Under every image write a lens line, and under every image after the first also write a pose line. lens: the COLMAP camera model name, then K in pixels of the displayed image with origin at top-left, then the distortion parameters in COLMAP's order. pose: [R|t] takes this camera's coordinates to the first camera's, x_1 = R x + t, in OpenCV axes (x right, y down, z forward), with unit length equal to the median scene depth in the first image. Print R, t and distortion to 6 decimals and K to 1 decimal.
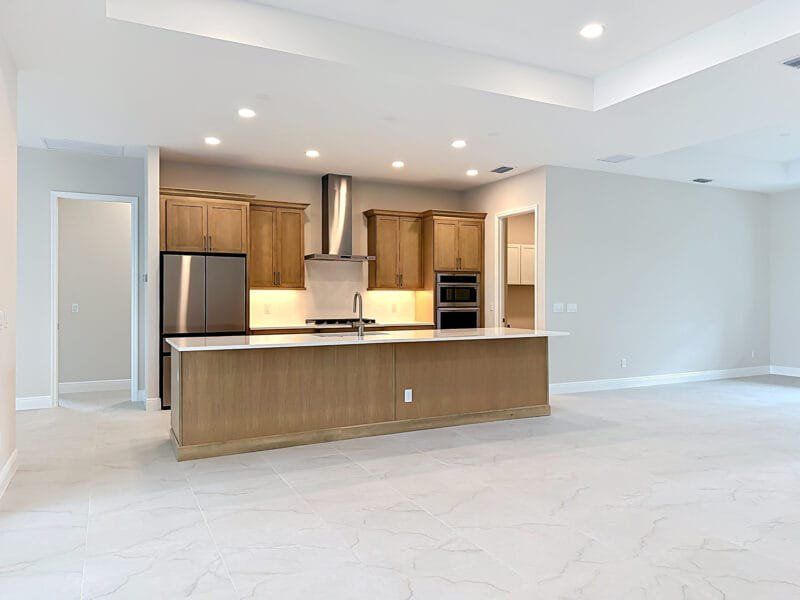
lens RADIAL K [[565.0, 0, 398.7], [0, 565.0, 300.0], [0, 0, 1]] dist [0.069802, -0.073496]
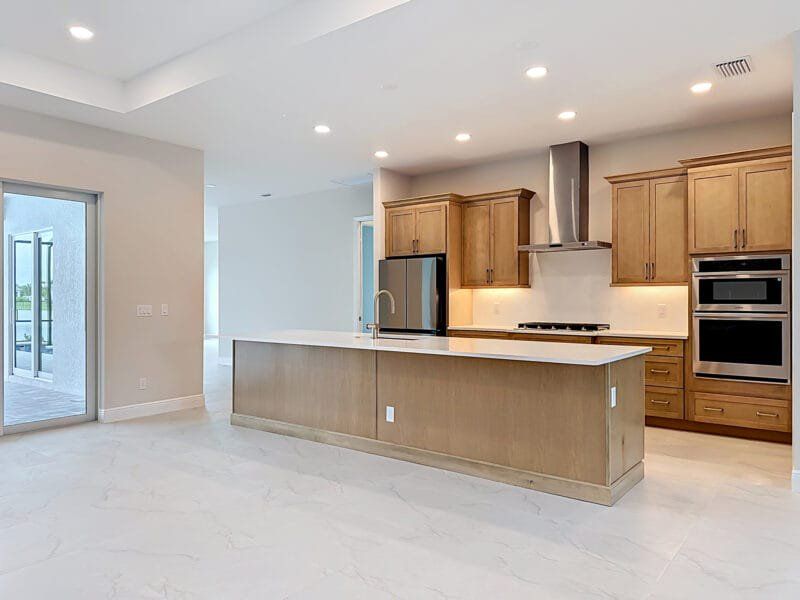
lens RADIAL K [[565.0, 0, 398.7], [0, 565.0, 300.0], [0, 0, 1]] dist [0.069802, -0.073496]
pose [[0.430116, 0.002374, -0.902770, 0.550917], [-0.001417, 0.999997, 0.001955, -0.001015], [0.902772, 0.000439, 0.430119, 0.462459]]
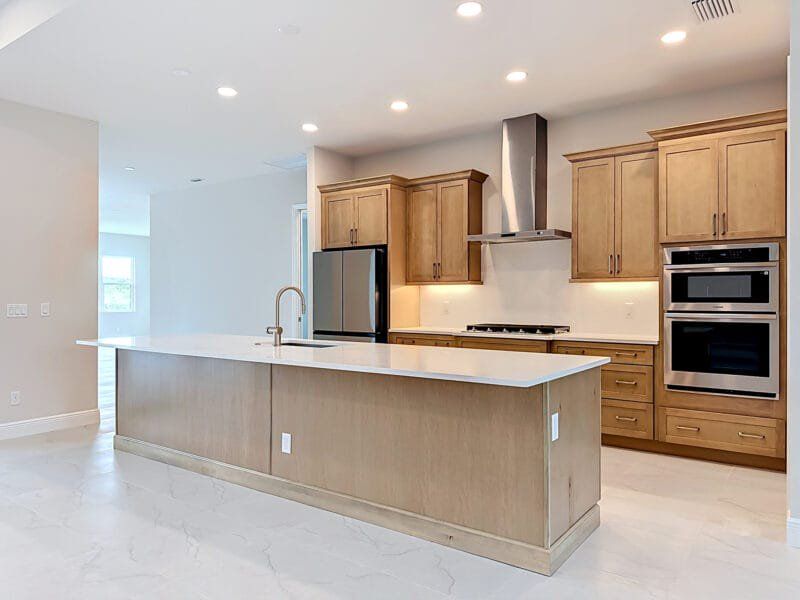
lens RADIAL K [[565.0, 0, 398.7], [0, 565.0, 300.0], [0, 0, 1]] dist [0.069802, -0.073496]
pose [[0.457978, 0.004295, -0.888953, 0.470686], [-0.001884, 0.999991, 0.003861, 0.000229], [0.888962, -0.000093, 0.457982, 0.577238]]
